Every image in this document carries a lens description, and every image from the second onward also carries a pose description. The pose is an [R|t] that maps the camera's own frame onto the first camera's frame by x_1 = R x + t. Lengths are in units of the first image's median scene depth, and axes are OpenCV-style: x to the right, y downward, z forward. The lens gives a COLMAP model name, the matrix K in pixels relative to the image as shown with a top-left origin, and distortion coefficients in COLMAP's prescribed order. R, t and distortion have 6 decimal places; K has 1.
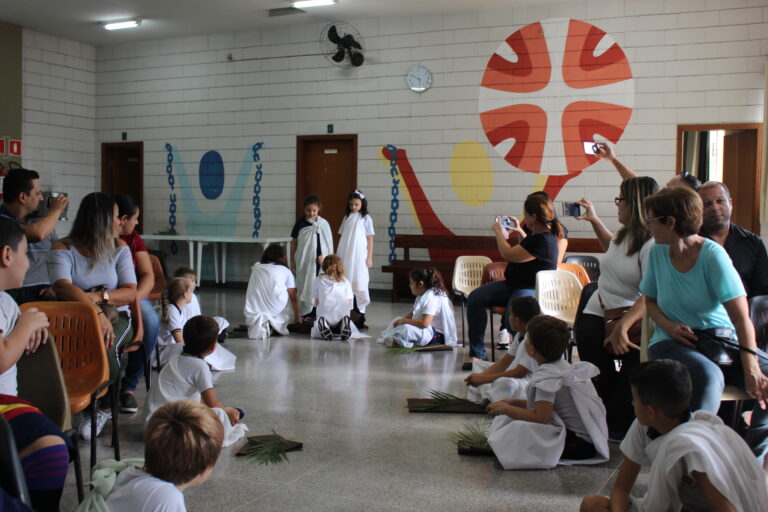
lens RADIAL K [[852.4, 0, 384.6], [0, 852.4, 256.3], [0, 0, 1]] dist [-0.074439, 0.000000]
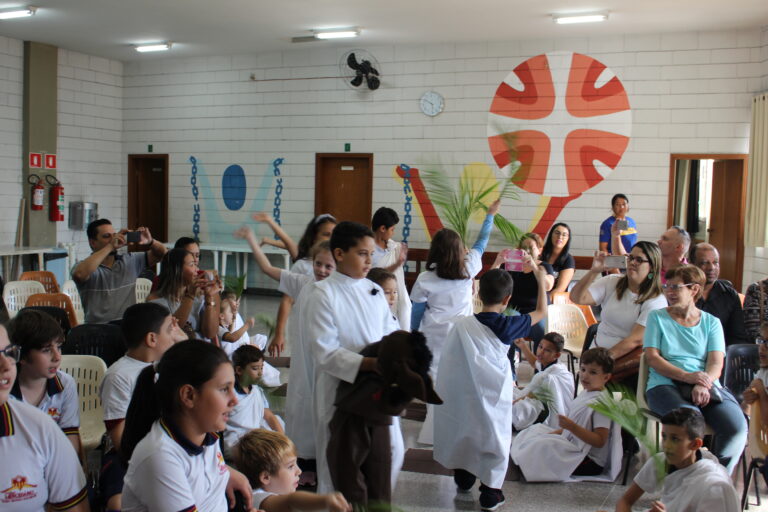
lens RADIAL K [[852.4, 0, 383.6], [0, 852.4, 256.6], [0, 0, 1]] dist [-0.074439, 0.000000]
pose [[0.999891, 0.010918, 0.009913, -0.029066], [-0.011104, 0.999760, 0.018906, -0.035322], [-0.009704, -0.019014, 0.999772, -0.078952]]
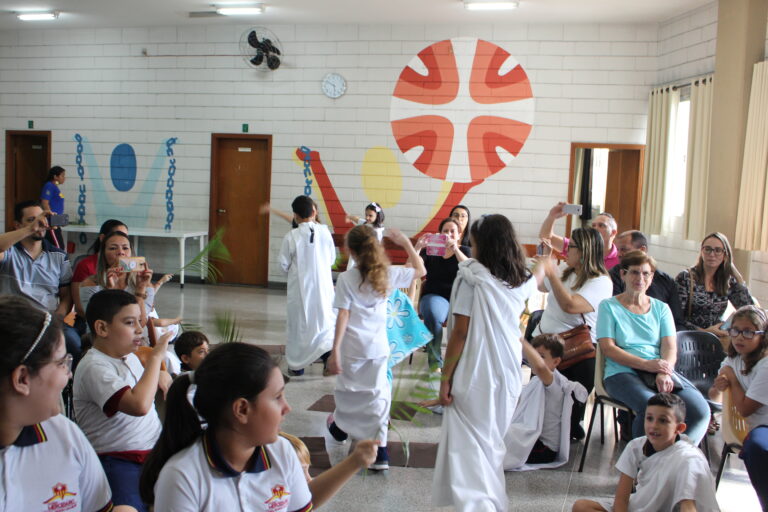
lens RADIAL K [[852.4, 0, 385.7], [0, 852.4, 257.3], [0, 0, 1]] dist [-0.074439, 0.000000]
pose [[0.985445, 0.013694, 0.169443, -0.072779], [-0.020195, 0.999122, 0.036700, -0.035991], [-0.168792, -0.039588, 0.984856, -0.059680]]
